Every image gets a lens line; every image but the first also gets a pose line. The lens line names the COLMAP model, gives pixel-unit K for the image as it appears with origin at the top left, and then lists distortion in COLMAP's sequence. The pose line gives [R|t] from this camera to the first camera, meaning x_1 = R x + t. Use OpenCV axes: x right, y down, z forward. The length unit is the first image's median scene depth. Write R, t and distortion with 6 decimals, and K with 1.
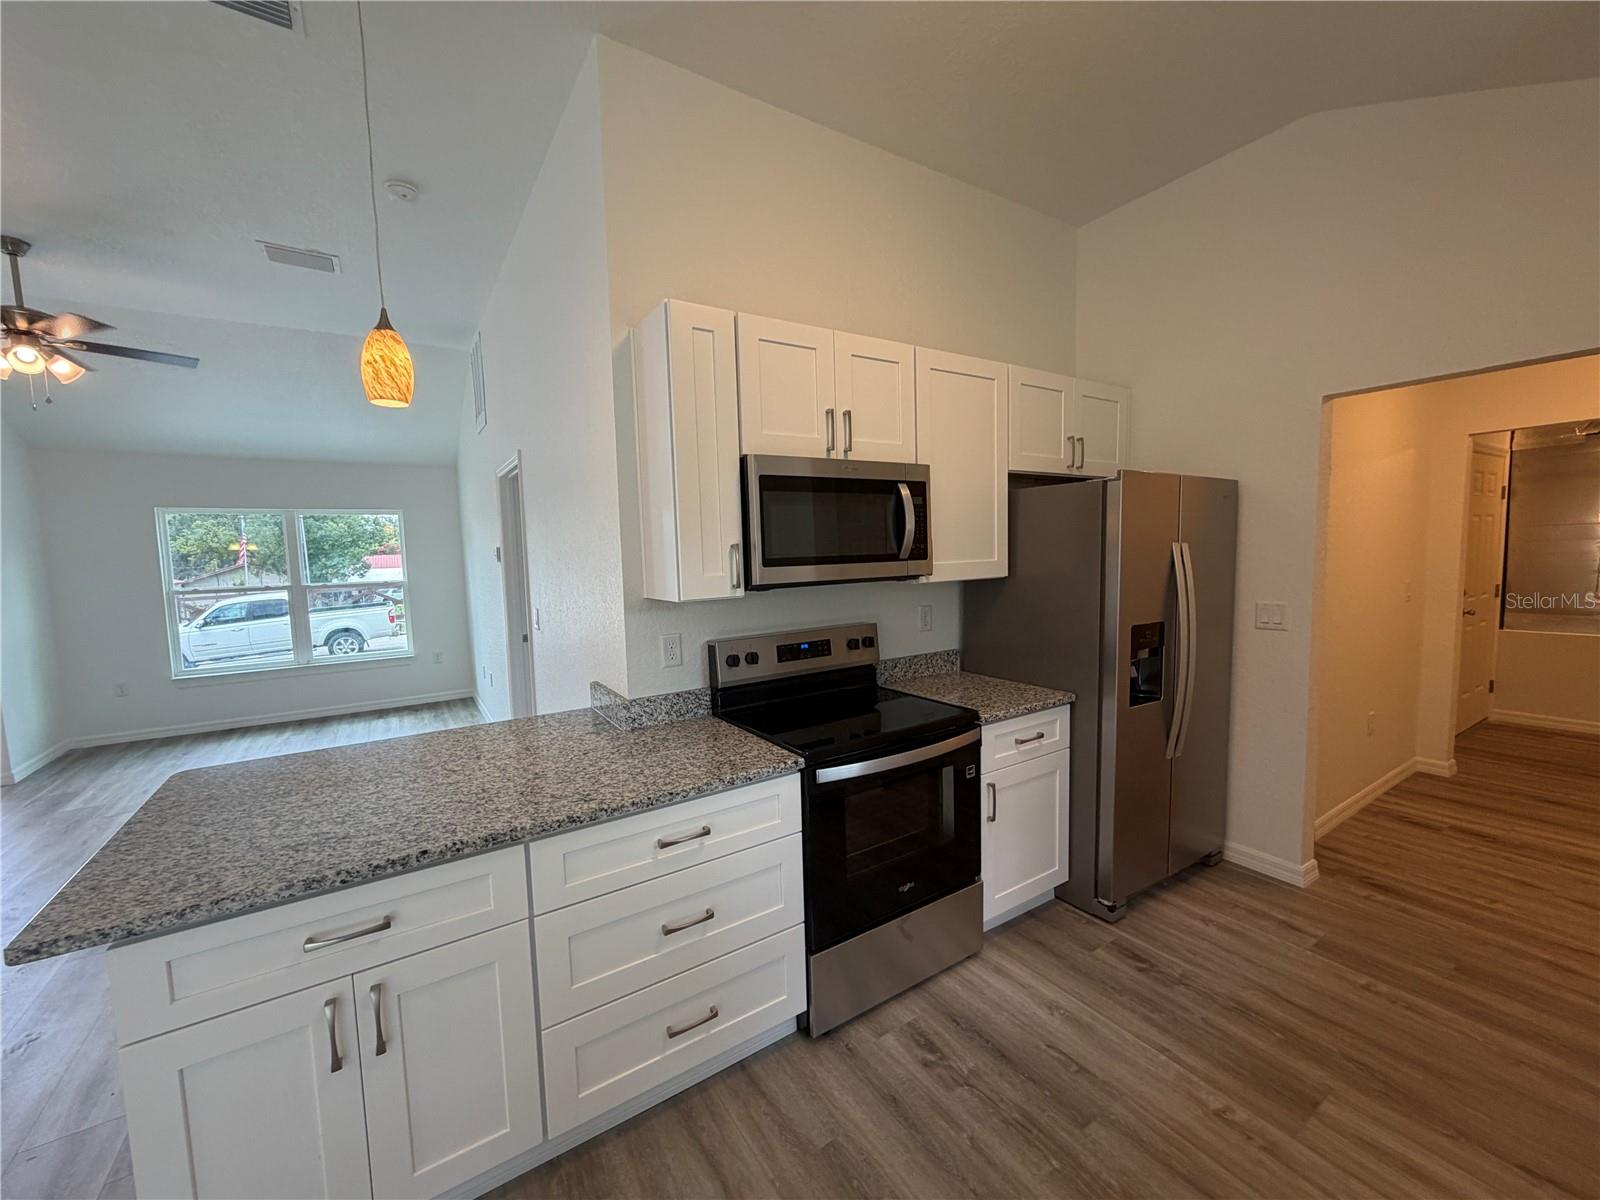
lens RADIAL K [[639.9, 0, 790.5], [0, 639.9, 597.1], [0, 0, 1]] dist [-0.000407, -0.000407]
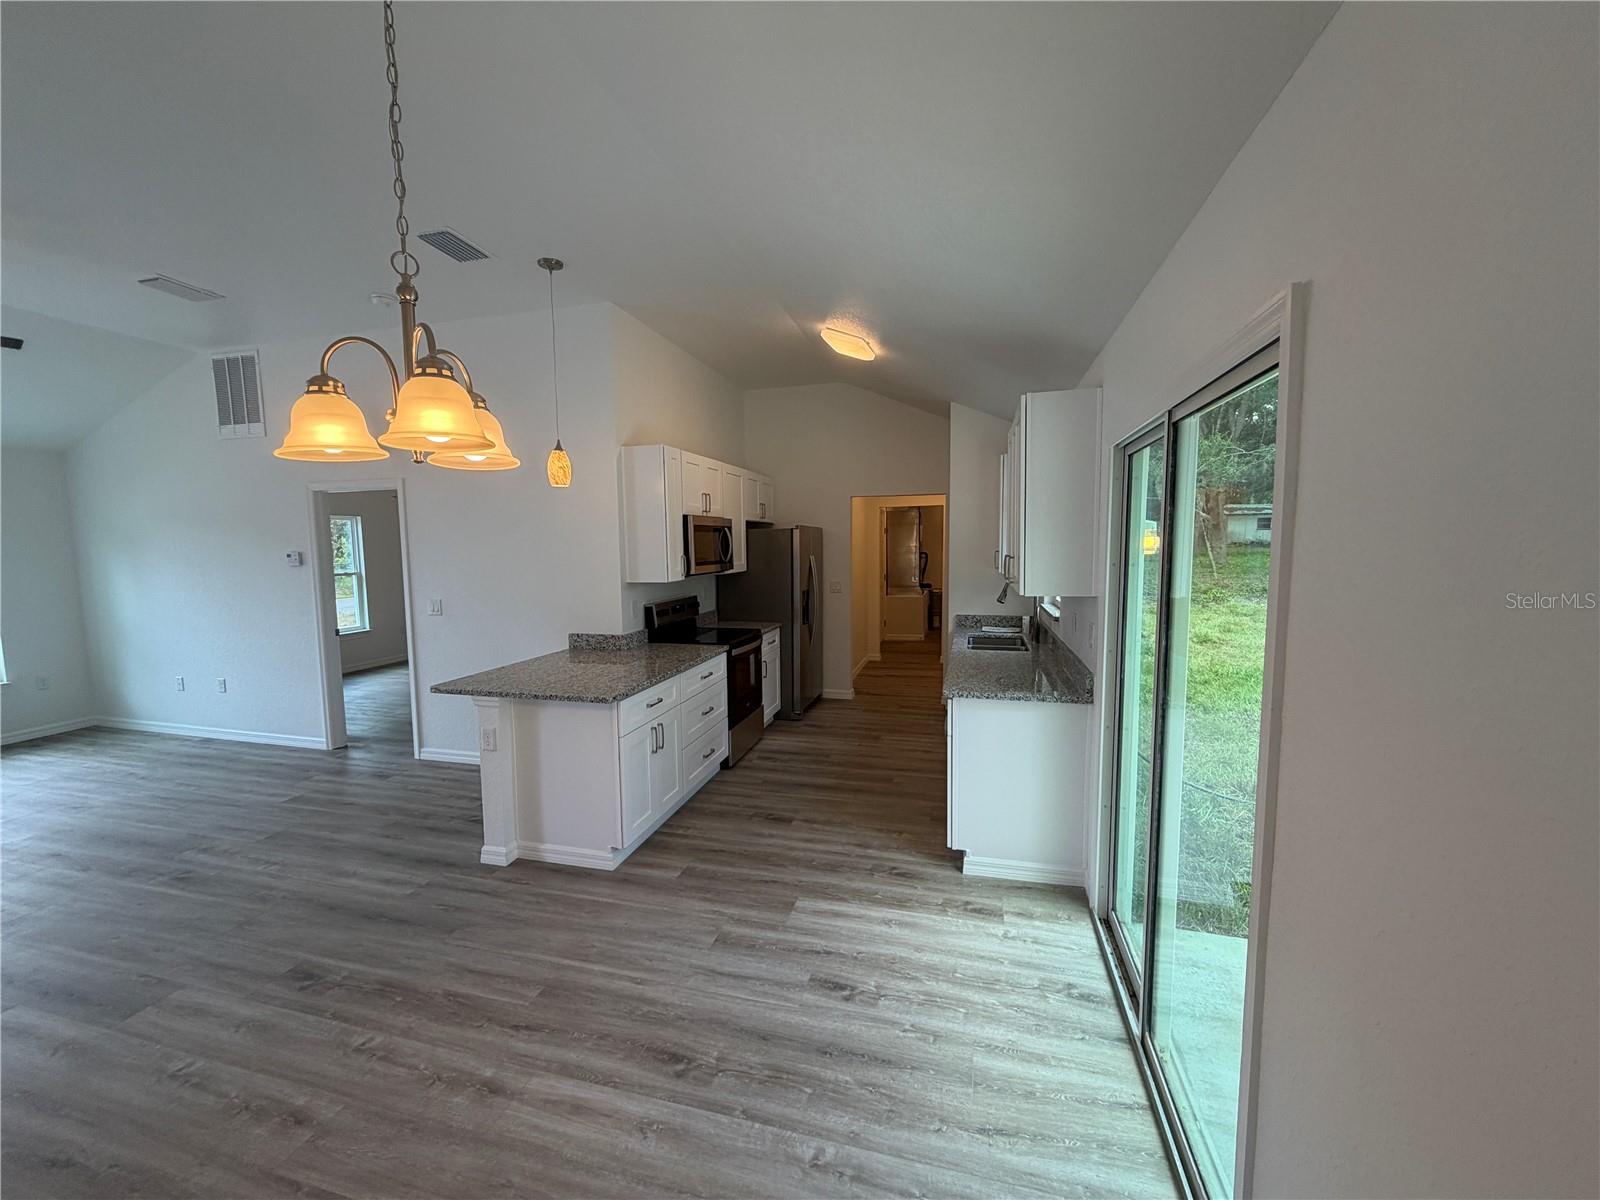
lens RADIAL K [[639.9, 0, 789.6], [0, 639.9, 602.8], [0, 0, 1]] dist [-0.000407, -0.000407]
pose [[0.745088, -0.044047, 0.665511, -1.135619], [0.047385, 0.998791, 0.013054, 0.059495], [-0.665281, 0.021808, 0.746274, -0.766521]]
